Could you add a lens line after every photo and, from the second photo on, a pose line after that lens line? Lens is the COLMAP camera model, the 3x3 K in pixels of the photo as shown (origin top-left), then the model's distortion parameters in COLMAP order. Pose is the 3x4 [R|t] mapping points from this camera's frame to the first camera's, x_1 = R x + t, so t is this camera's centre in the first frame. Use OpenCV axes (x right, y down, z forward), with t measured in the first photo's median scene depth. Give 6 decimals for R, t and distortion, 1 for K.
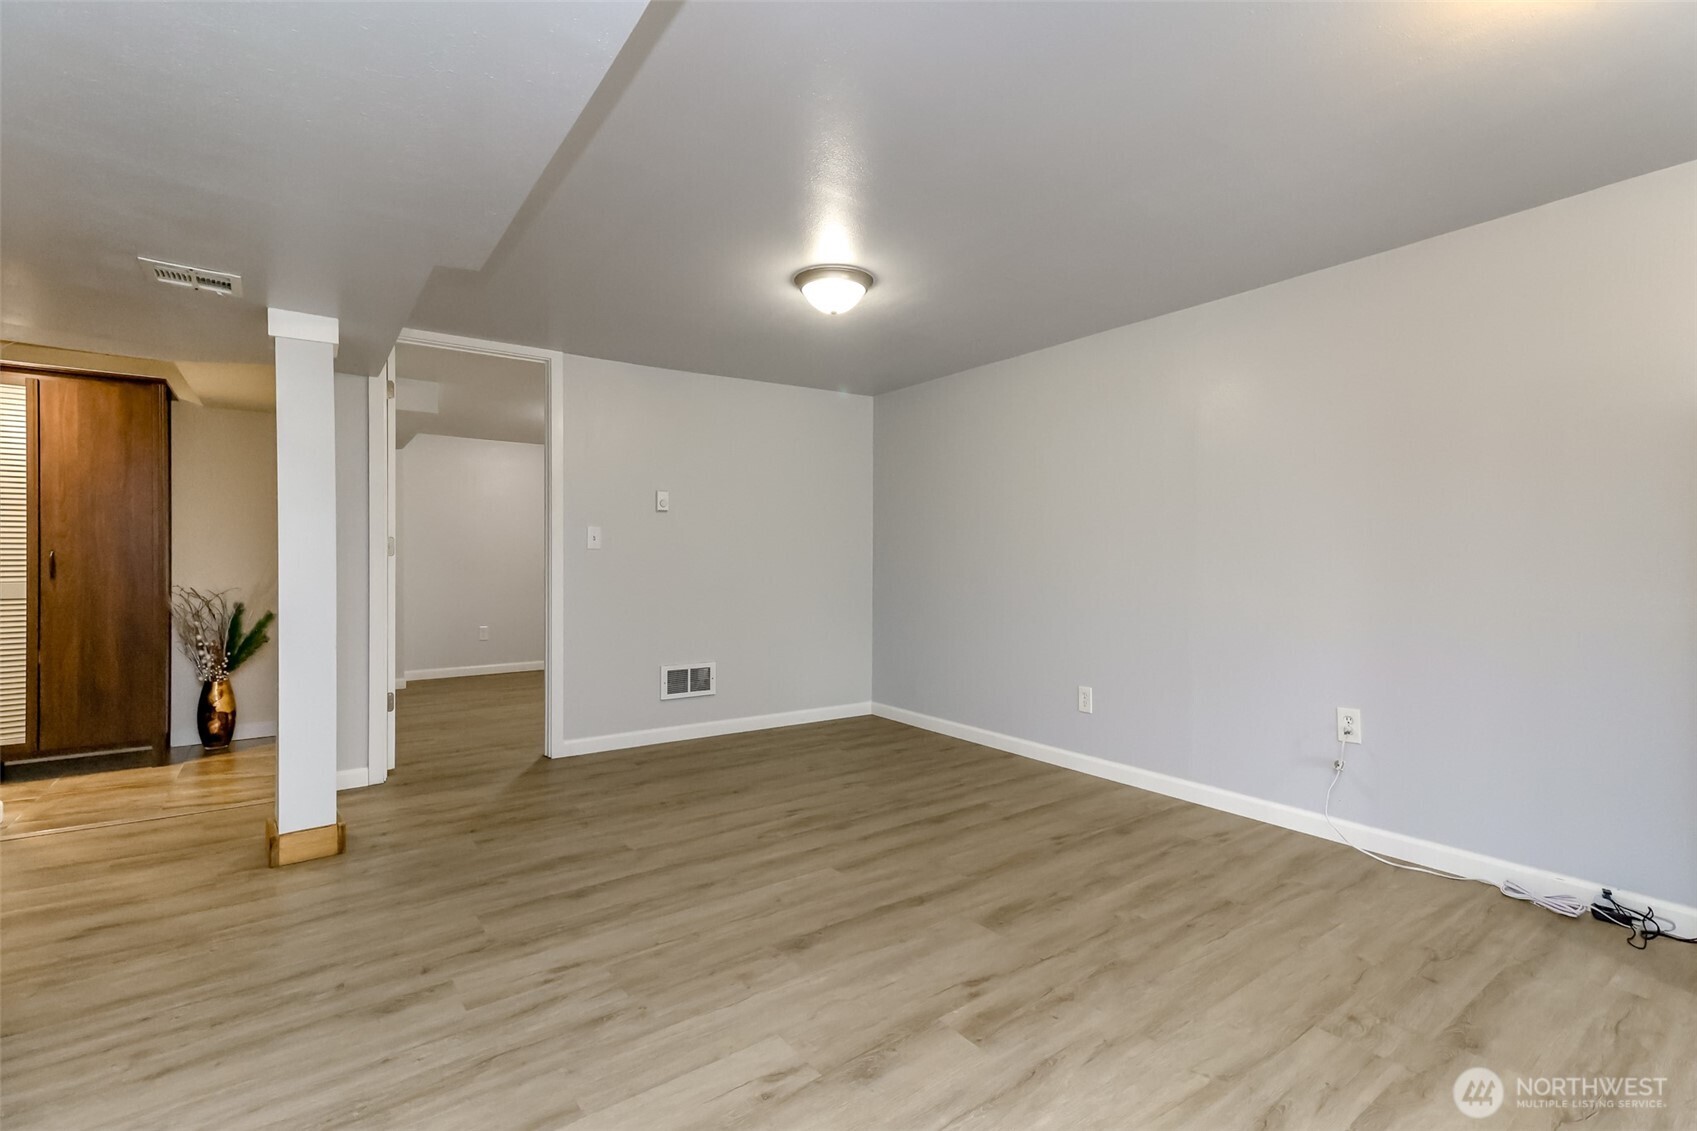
lens RADIAL K [[769.7, 0, 848.7], [0, 769.7, 563.2], [0, 0, 1]] dist [0.015936, 0.000471]
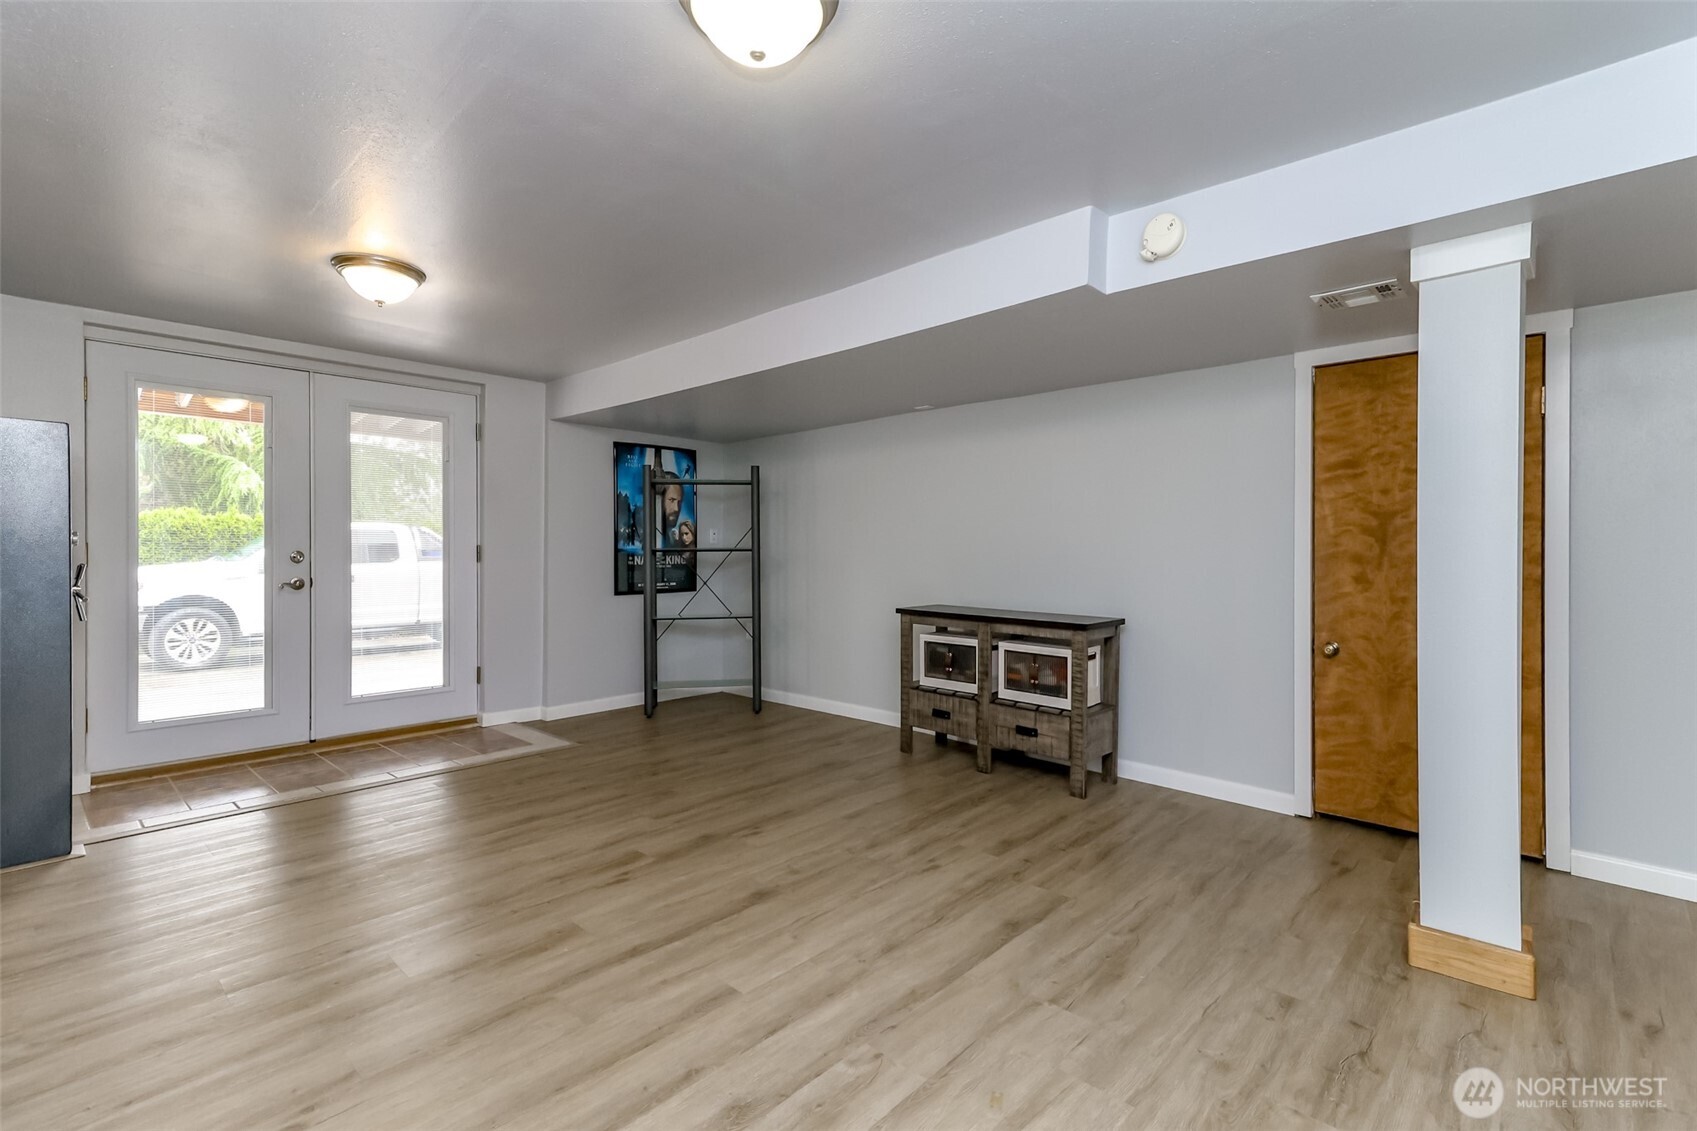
lens RADIAL K [[769.7, 0, 849.3], [0, 769.7, 559.4], [0, 0, 1]] dist [0.015936, 0.000471]
pose [[-0.984101, -0.004087, -0.177560, 0.011426], [-0.005830, 0.999940, 0.009294, -0.019852], [0.177512, 0.010181, -0.984066, 2.085165]]
